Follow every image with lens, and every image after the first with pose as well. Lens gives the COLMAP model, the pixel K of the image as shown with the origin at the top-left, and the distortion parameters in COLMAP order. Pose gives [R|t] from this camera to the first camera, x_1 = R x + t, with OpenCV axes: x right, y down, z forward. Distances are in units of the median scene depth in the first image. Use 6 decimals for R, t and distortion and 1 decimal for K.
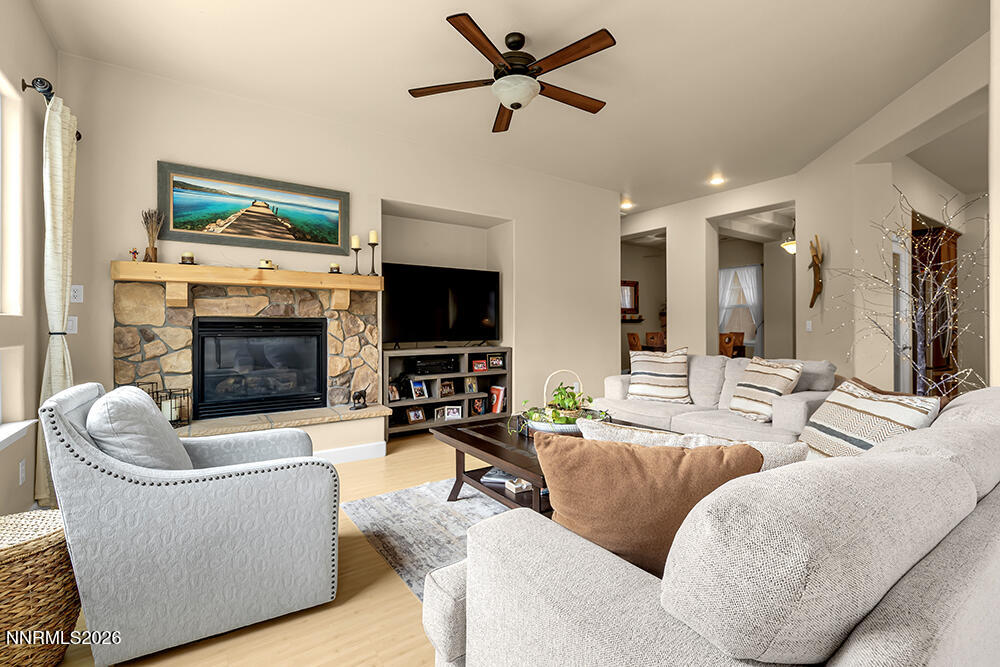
lens RADIAL K [[443.5, 0, 513.1], [0, 443.5, 322.8], [0, 0, 1]] dist [0.003555, 0.000337]
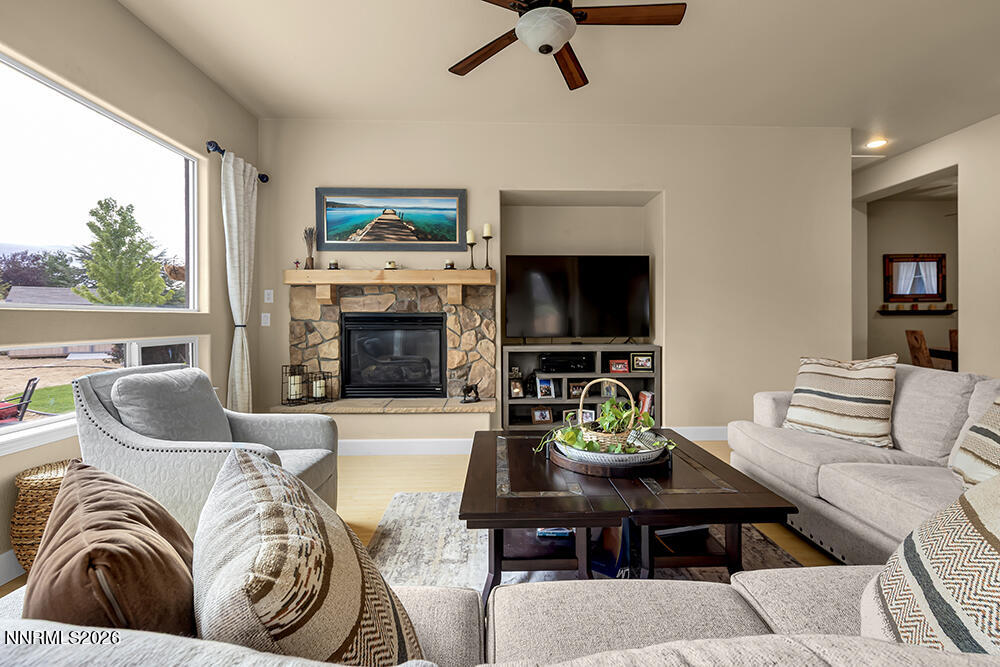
lens RADIAL K [[451.1, 0, 512.6], [0, 451.1, 319.6], [0, 0, 1]] dist [0.004695, 0.000406]
pose [[0.840499, -0.000791, -0.541812, 0.293362], [0.004341, 0.999977, 0.005273, 0.000681], [0.541795, -0.006784, 0.840483, 0.196180]]
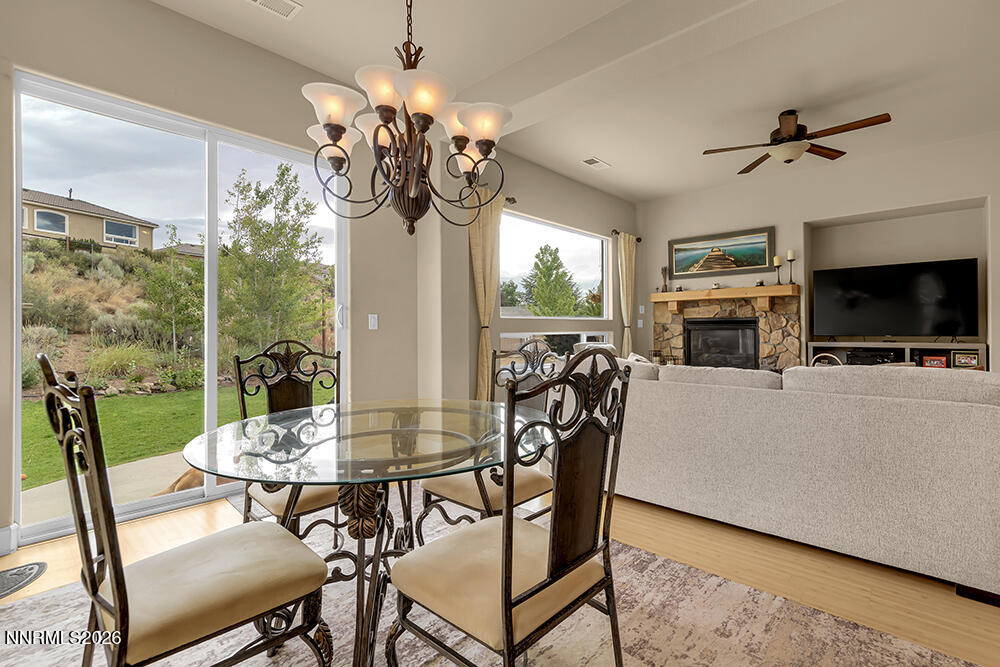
lens RADIAL K [[473.4, 0, 499.2], [0, 473.4, 327.8], [0, 0, 1]] dist [0.002090, 0.000159]
pose [[0.199954, -0.005566, -0.979790, 0.948887], [0.010362, 0.999940, -0.003565, 0.021847], [0.979751, -0.009440, 0.200000, -0.144377]]
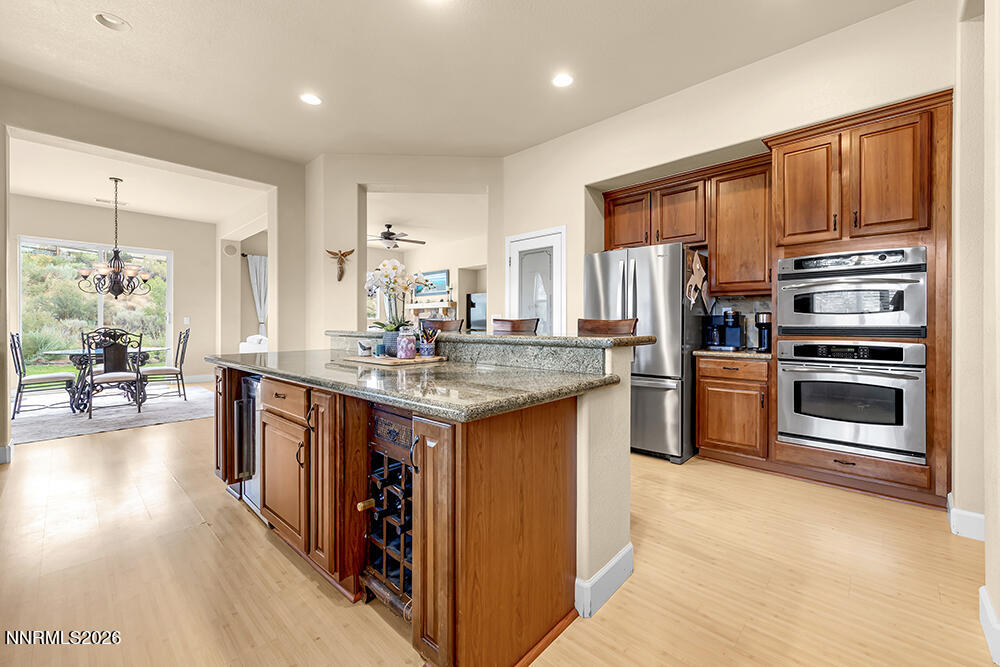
lens RADIAL K [[412.0, 0, 508.6], [0, 412.0, 329.7], [0, 0, 1]] dist [0.000660, -0.000016]
pose [[0.207965, 0.016580, -0.977996, 2.149883], [0.005185, 0.999824, 0.018052, 0.015190], [0.978123, -0.008825, 0.207842, 0.884348]]
